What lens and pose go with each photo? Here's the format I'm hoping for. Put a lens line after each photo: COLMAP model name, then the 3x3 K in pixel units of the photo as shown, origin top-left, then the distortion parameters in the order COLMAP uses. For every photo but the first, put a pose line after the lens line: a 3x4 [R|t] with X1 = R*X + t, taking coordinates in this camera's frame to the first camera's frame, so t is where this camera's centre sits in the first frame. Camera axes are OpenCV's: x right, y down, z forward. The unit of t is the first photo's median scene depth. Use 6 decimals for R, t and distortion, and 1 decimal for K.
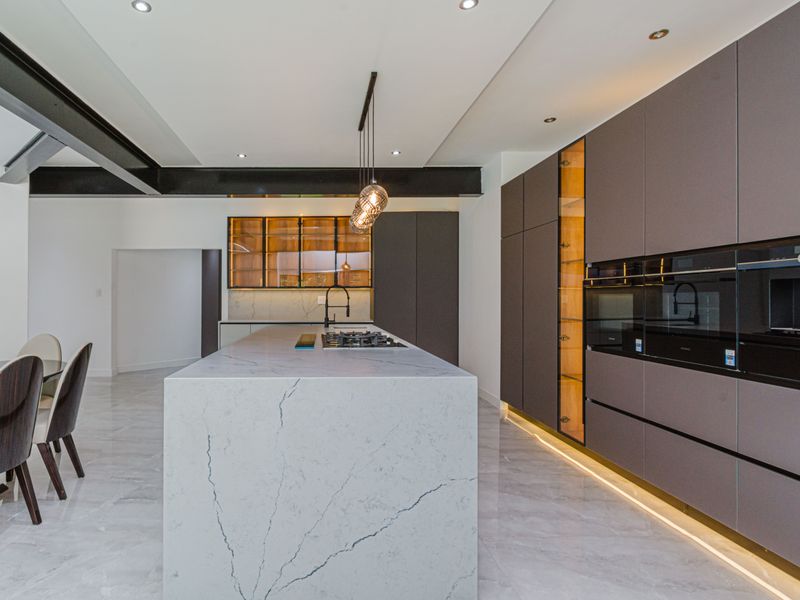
lens RADIAL K [[403.2, 0, 339.2], [0, 403.2, 290.7], [0, 0, 1]] dist [0.000747, 0.001618]
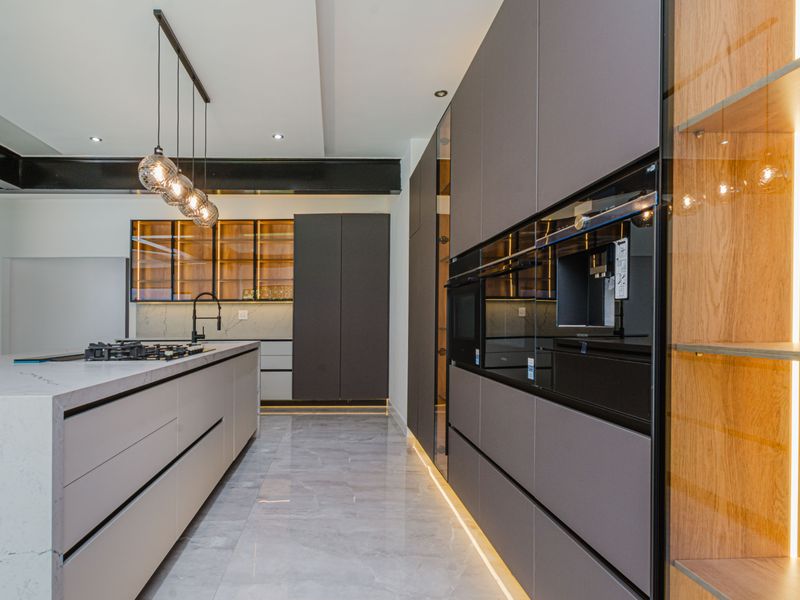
lens RADIAL K [[426.2, 0, 345.9], [0, 426.2, 315.8], [0, 0, 1]] dist [0.004626, -0.000057]
pose [[0.999795, -0.003571, 0.019940, 0.240824], [0.003373, 0.999944, 0.009982, 0.023524], [-0.019975, -0.009912, 0.999751, 0.089359]]
